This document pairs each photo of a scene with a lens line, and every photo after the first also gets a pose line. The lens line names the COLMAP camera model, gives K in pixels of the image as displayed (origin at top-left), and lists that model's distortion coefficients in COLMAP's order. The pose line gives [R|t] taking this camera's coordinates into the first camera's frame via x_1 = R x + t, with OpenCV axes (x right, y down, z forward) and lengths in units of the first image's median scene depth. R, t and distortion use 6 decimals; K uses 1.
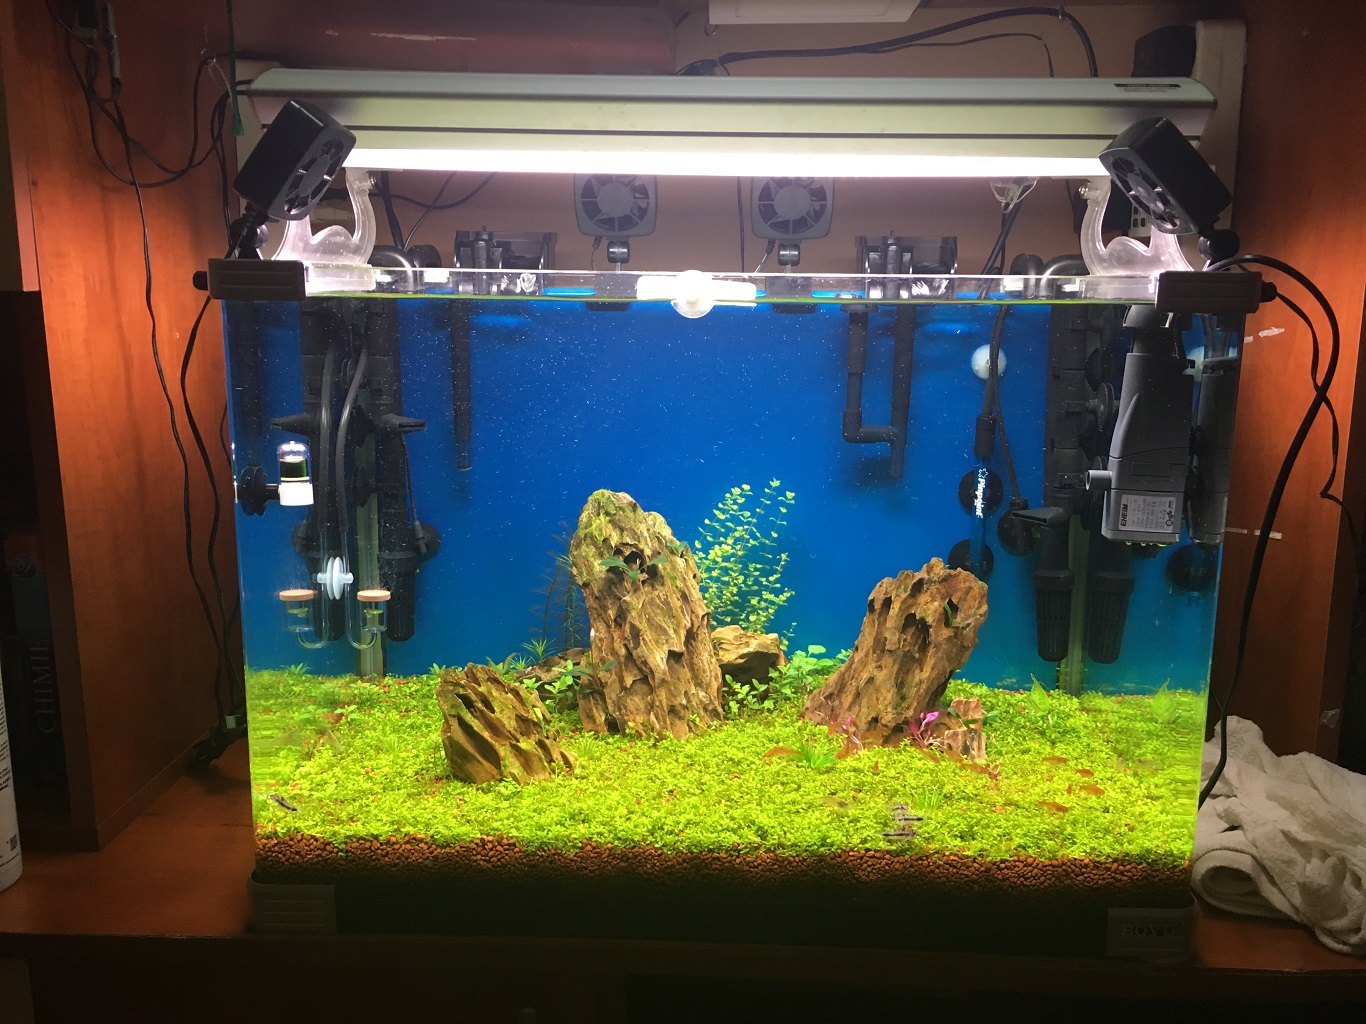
lens RADIAL K [[1078.9, 0, 683.0], [0, 1078.9, 512.0], [0, 0, 1]] dist [-0.068284, 0.274668]
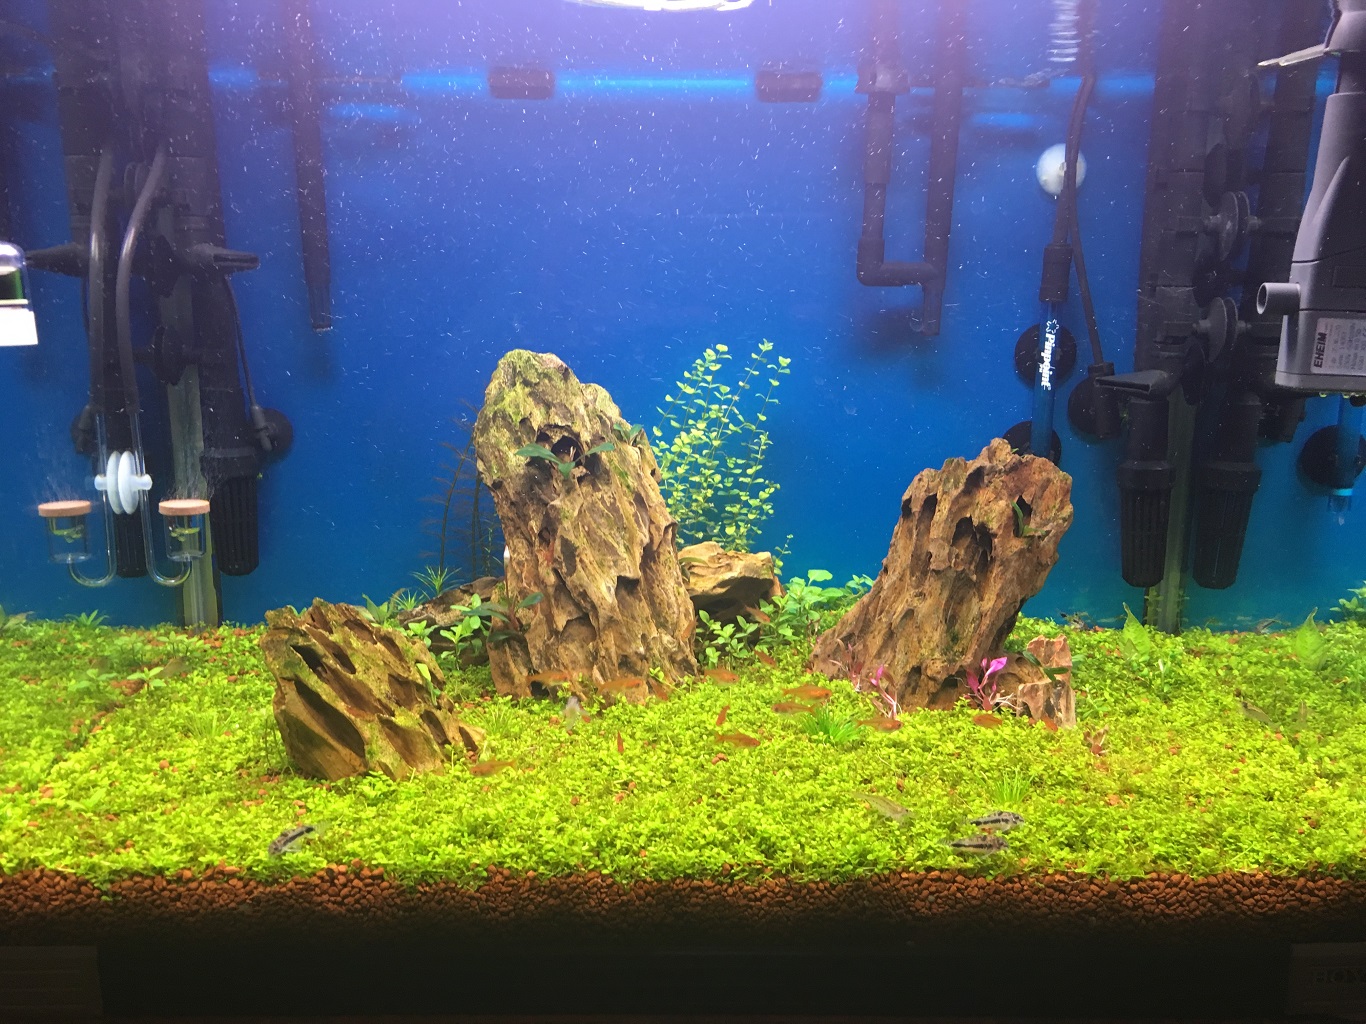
lens RADIAL K [[1182.0, 0, 683.0], [0, 1182.0, 512.0], [0, 0, 1]] dist [0.064101, -0.071403]
pose [[0.998888, -0.015494, 0.044519, -0.004972], [0.013050, 0.998418, 0.054685, 0.047456], [-0.045296, -0.054043, 0.997511, 0.249030]]
